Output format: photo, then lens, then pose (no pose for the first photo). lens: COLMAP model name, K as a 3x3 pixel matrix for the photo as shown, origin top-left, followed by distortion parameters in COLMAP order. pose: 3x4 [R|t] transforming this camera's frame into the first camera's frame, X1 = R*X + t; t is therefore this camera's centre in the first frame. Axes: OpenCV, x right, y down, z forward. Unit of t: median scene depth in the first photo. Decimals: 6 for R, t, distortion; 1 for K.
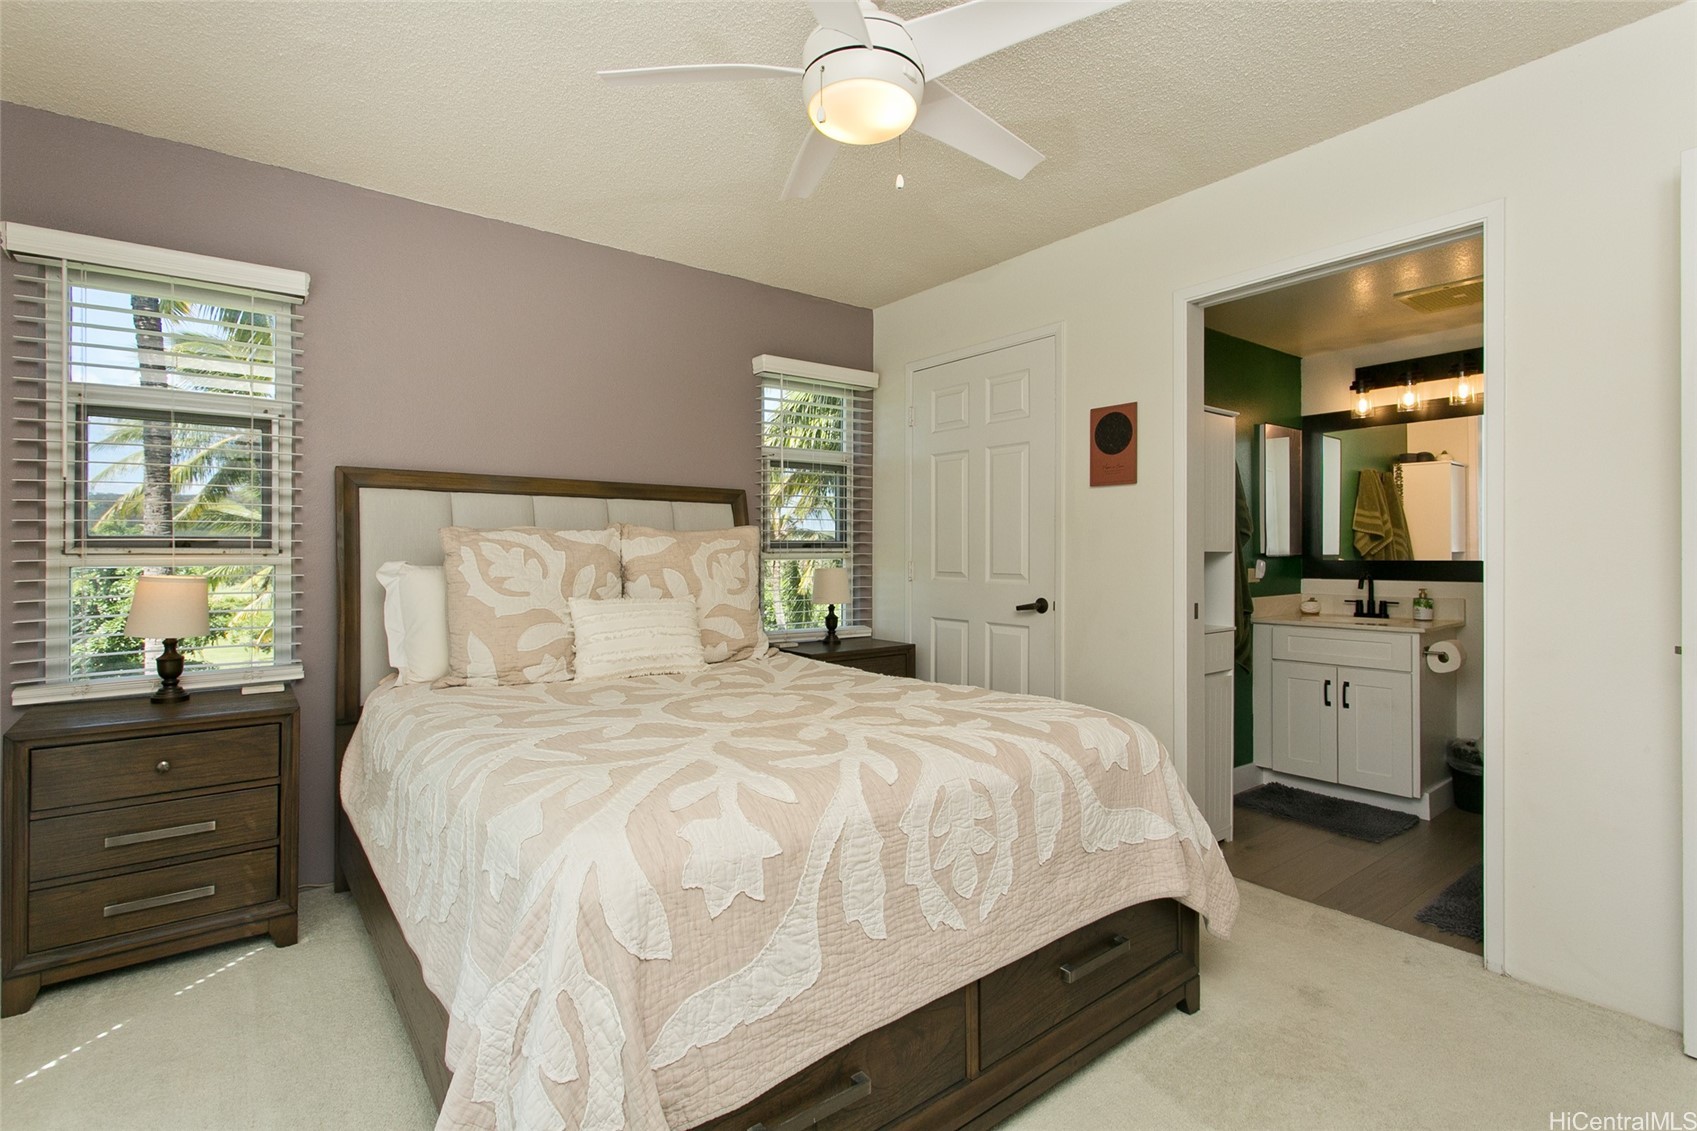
lens RADIAL K [[797.1, 0, 842.7], [0, 797.1, 557.5], [0, 0, 1]] dist [0.006691, -0.000138]
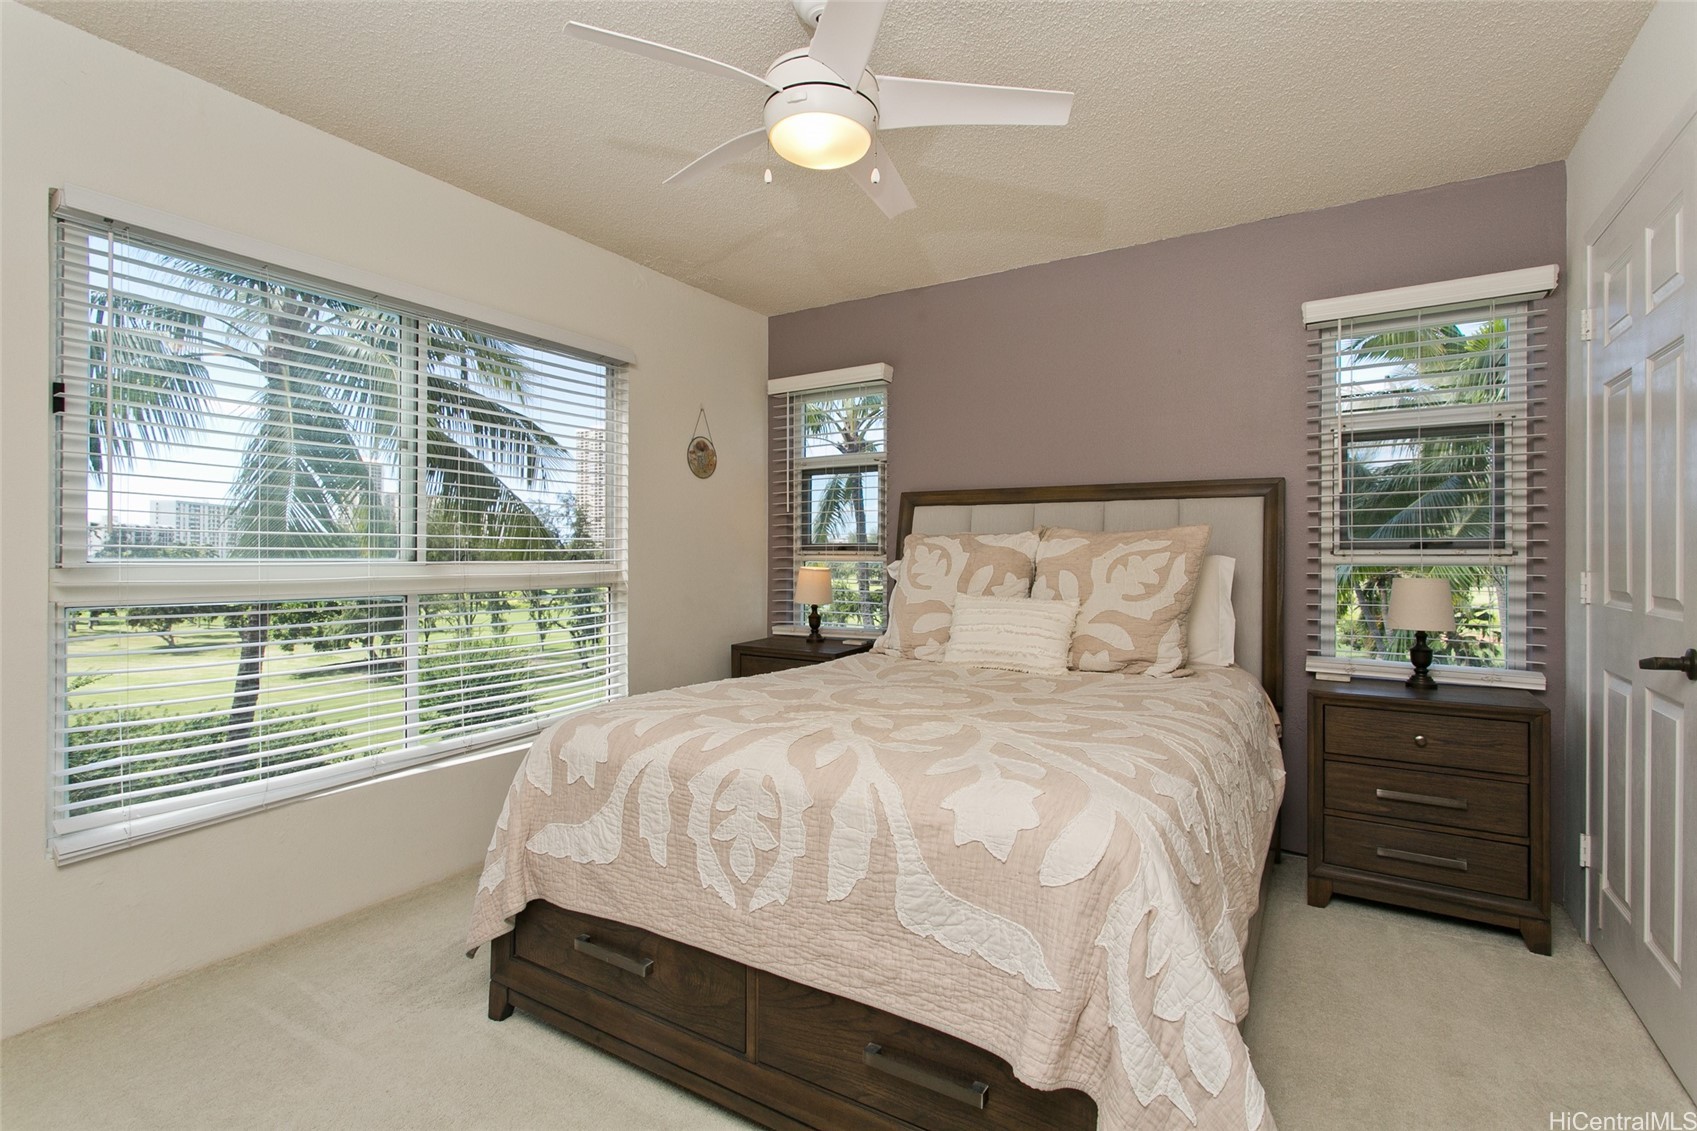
lens RADIAL K [[797.1, 0, 848.3], [0, 797.1, 560.6], [0, 0, 1]] dist [0.006691, -0.000138]
pose [[0.348986, 0.010844, -0.937065, 0.706203], [-0.008727, 0.999927, 0.008321, -0.004849], [0.937087, 0.005274, 0.349055, 0.451965]]
